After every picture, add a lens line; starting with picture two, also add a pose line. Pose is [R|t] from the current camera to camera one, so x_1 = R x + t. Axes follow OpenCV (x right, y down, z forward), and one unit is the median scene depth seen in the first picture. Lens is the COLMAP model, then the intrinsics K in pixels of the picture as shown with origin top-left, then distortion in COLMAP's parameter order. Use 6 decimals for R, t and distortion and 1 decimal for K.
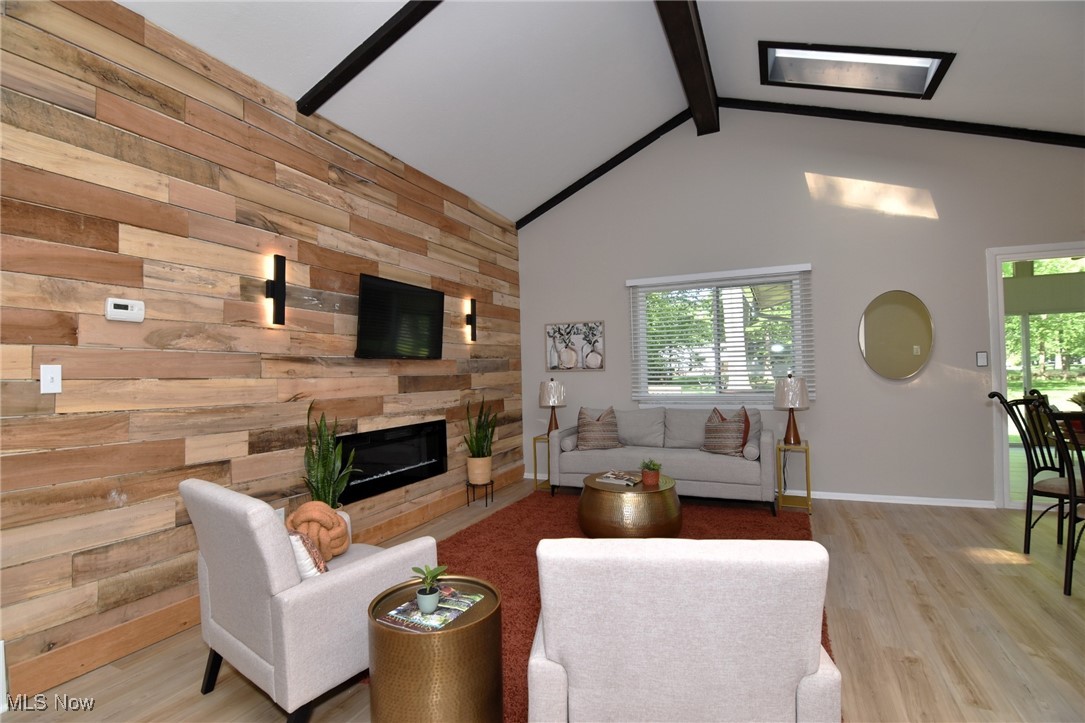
lens RADIAL K [[526.6, 0, 542.5], [0, 526.6, 361.5], [0, 0, 1]] dist [0.000682, -0.015054]
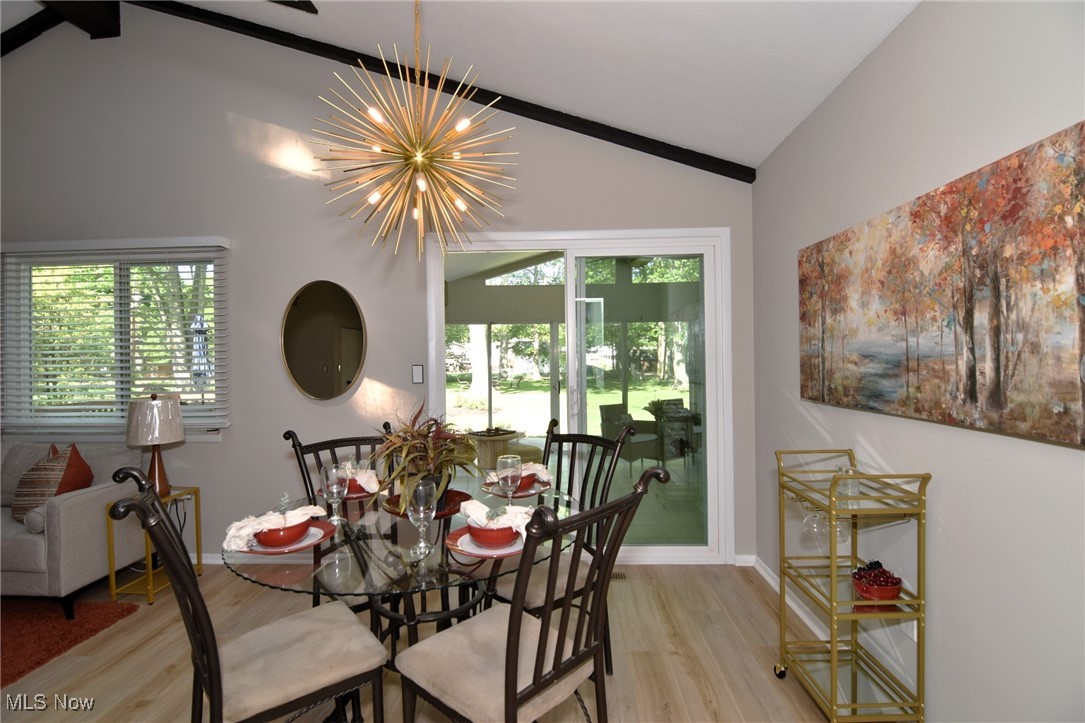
lens RADIAL K [[526.6, 0, 542.5], [0, 526.6, 361.5], [0, 0, 1]] dist [0.000682, -0.015054]
pose [[0.931411, 0.011554, 0.363785, 0.852291], [-0.014806, 0.999871, 0.006152, -0.036501], [-0.363668, -0.011116, 0.931462, 0.234077]]
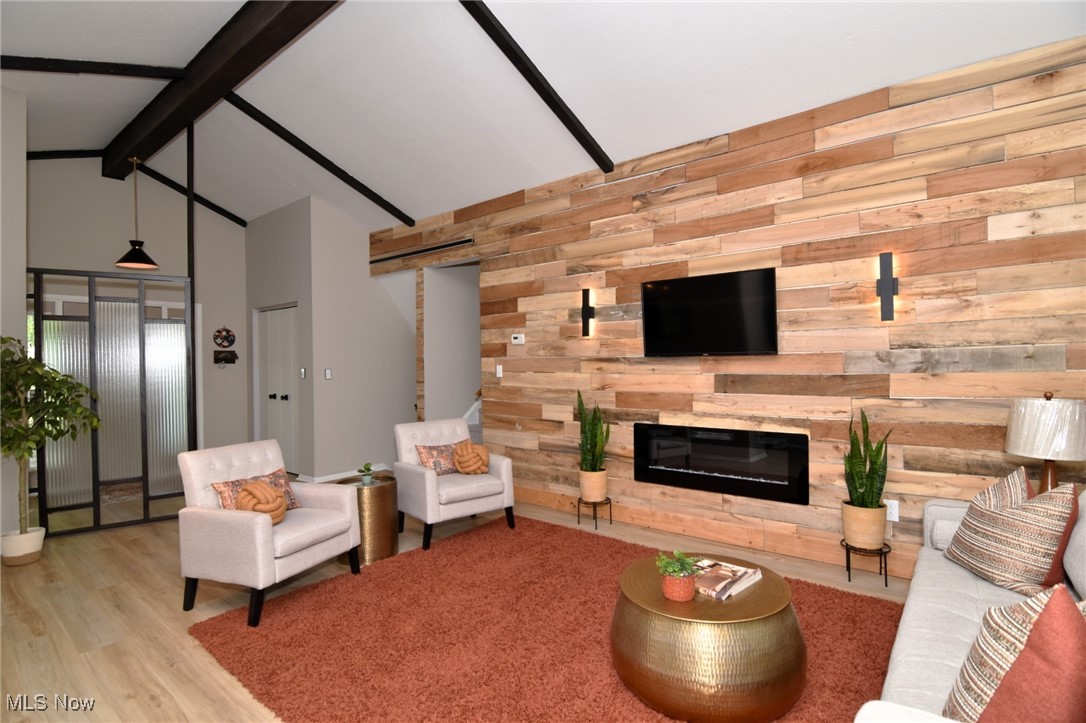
lens RADIAL K [[532.3, 0, 543.0], [0, 532.3, 361.5], [0, 0, 1]] dist [-0.000735, -0.012468]
pose [[-0.265293, 0.025597, -0.963828, 0.795666], [0.040108, 0.999075, 0.015494, -0.023985], [0.963333, -0.034547, -0.266074, 1.063593]]
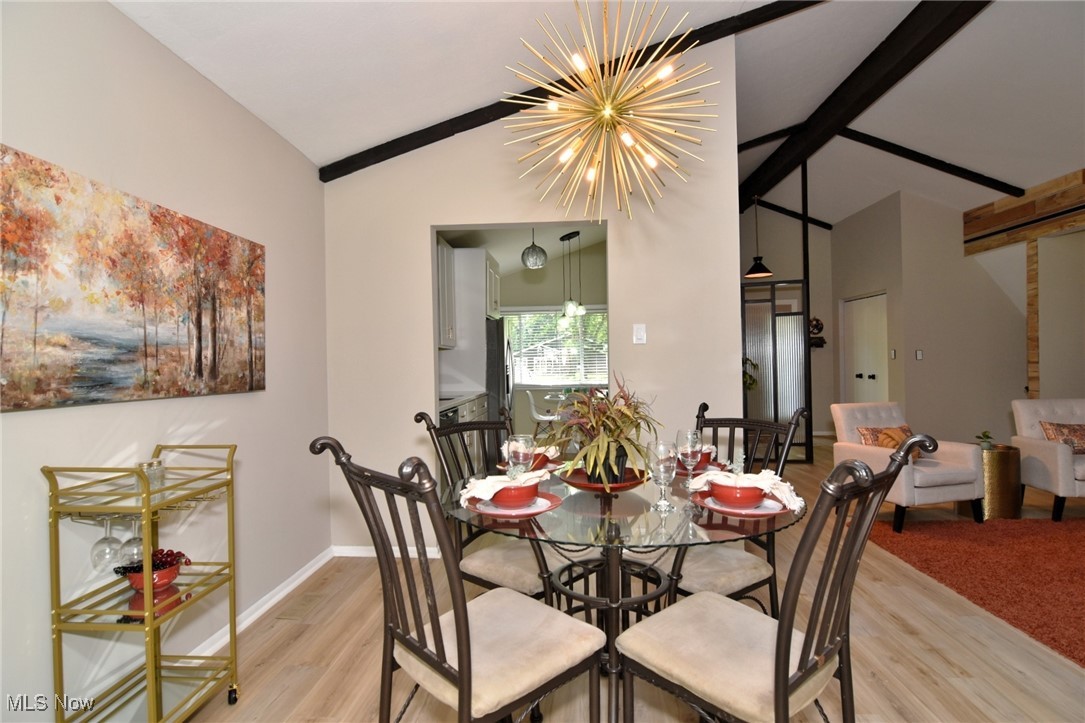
lens RADIAL K [[526.6, 0, 542.5], [0, 526.6, 361.5], [0, 0, 1]] dist [0.000682, -0.015054]
pose [[-0.935347, 0.039306, -0.351542, 1.150750], [0.046312, 0.998860, -0.011542, -0.001348], [0.350687, -0.027076, -0.936101, 1.160479]]
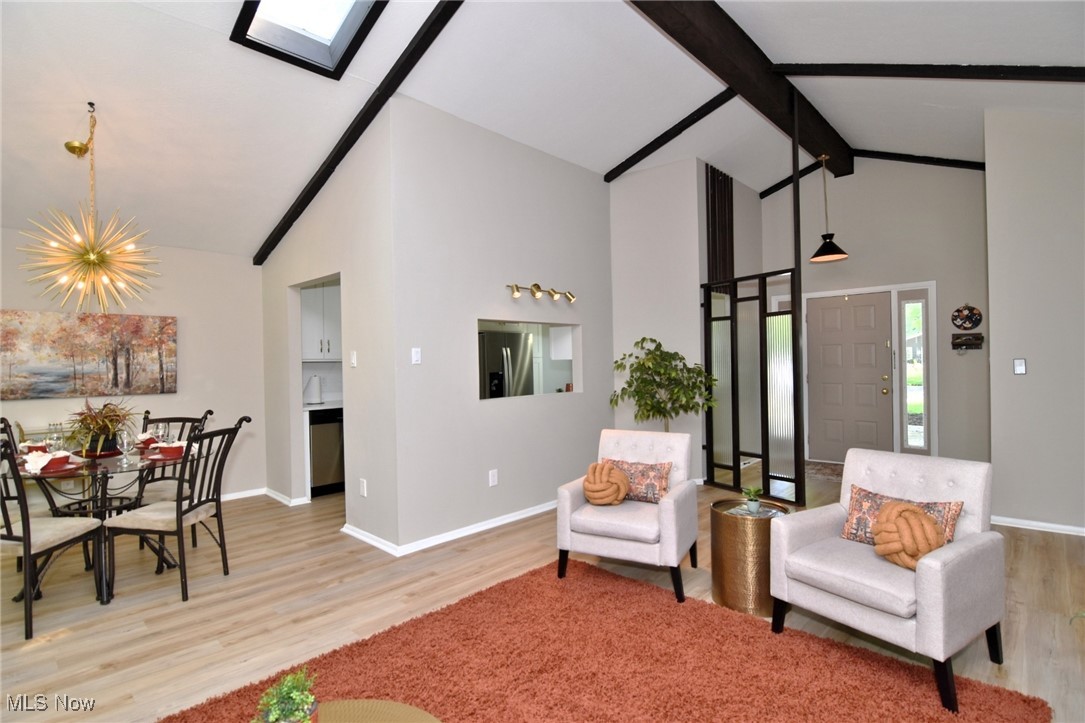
lens RADIAL K [[531.8, 0, 542.5], [0, 531.8, 361.5], [0, 0, 1]] dist [-0.000735, -0.012468]
pose [[-0.940982, 0.039884, 0.336098, -0.077126], [0.034507, 0.999163, -0.021958, -0.006669], [-0.336692, -0.009064, -0.941571, 1.327183]]
